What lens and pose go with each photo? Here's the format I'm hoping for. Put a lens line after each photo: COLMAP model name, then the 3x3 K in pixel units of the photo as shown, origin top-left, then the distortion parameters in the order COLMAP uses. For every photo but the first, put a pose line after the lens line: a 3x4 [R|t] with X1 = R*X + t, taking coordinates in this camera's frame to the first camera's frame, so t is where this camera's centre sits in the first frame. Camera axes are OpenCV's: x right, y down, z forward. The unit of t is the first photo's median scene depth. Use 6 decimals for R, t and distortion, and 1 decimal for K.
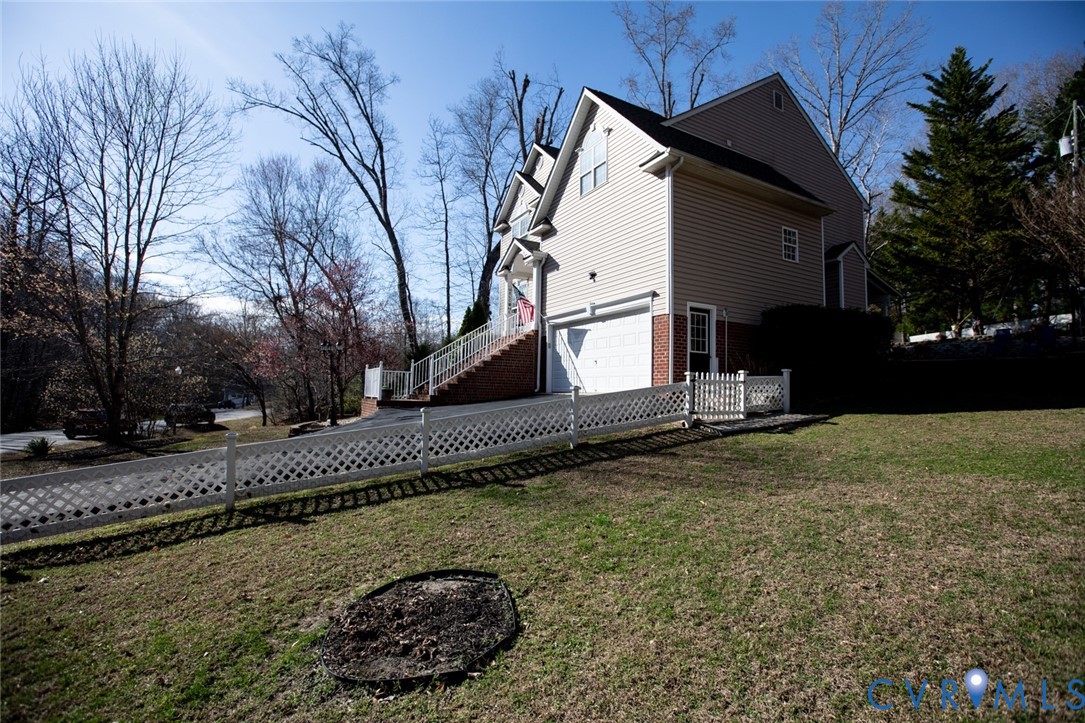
lens RADIAL K [[501.5, 0, 542.5], [0, 501.5, 361.5], [0, 0, 1]] dist [-0.074466, 0.058865]
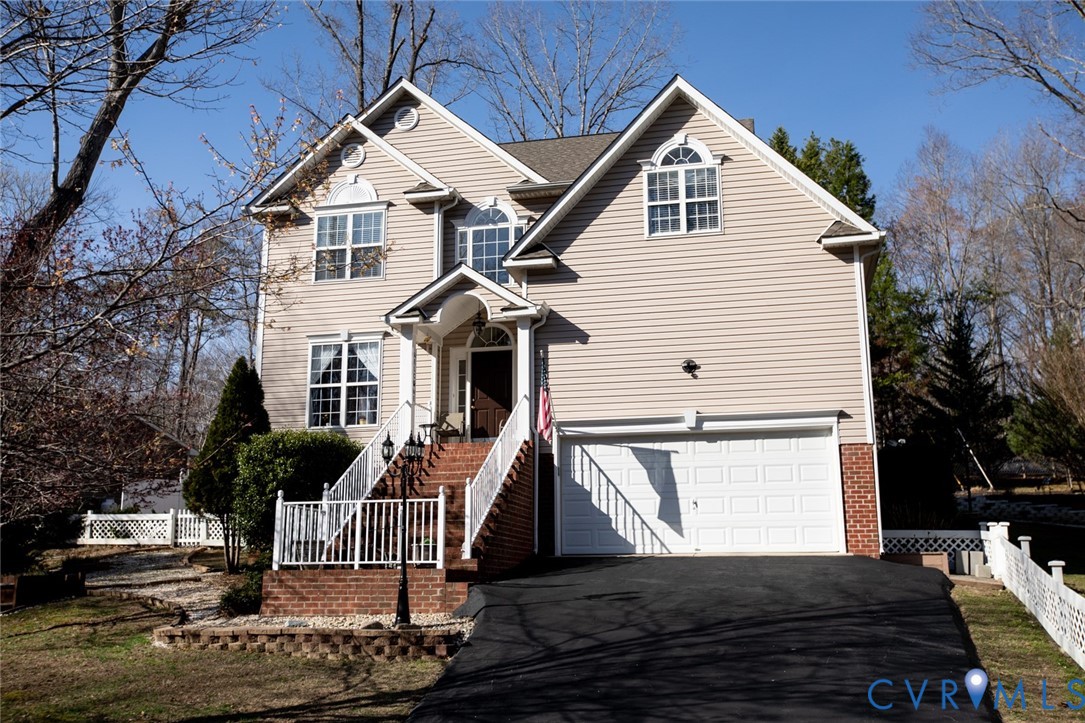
lens RADIAL K [[1052.2, 0, 542.5], [0, 1052.2, 361.5], [0, 0, 1]] dist [0.014379, 0.110481]
pose [[0.668264, 0.138041, 0.731005, -0.869156], [-0.031096, 0.986958, -0.157947, 0.033289], [-0.743274, 0.082819, 0.663841, 0.214584]]
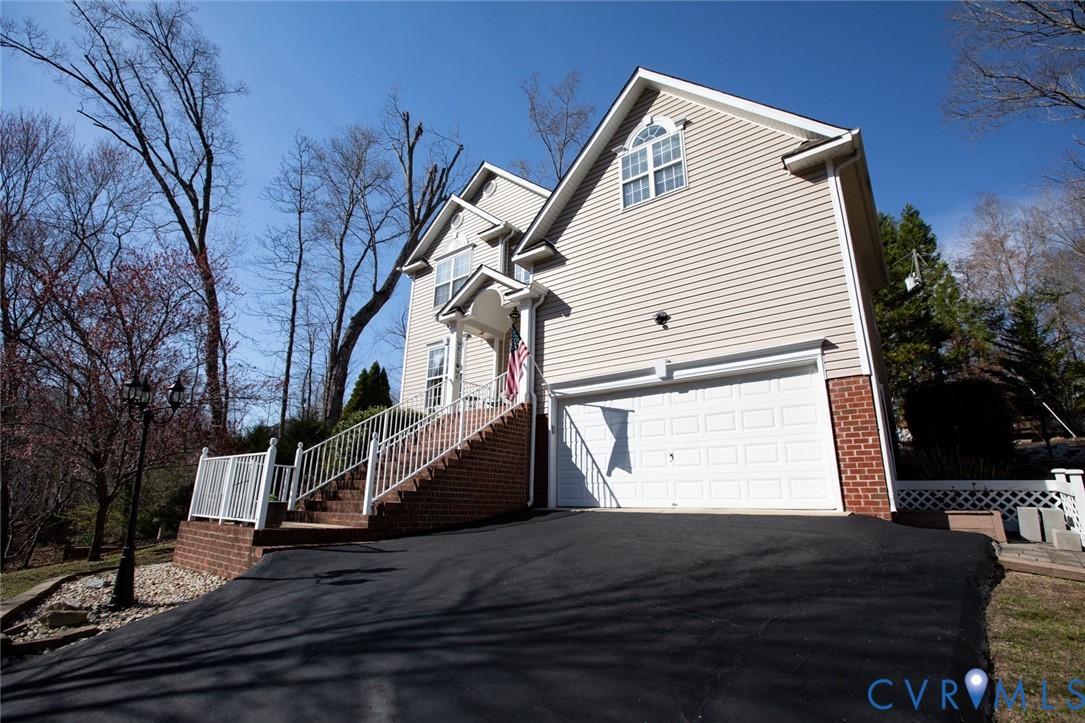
lens RADIAL K [[499.5, 0, 542.5], [0, 499.5, 361.5], [0, 0, 1]] dist [-0.054822, 0.021997]
pose [[0.919149, 0.107854, 0.378858, -0.236745], [-0.025359, 0.975992, -0.216324, 0.019259], [-0.393094, 0.189226, 0.899817, 0.429912]]
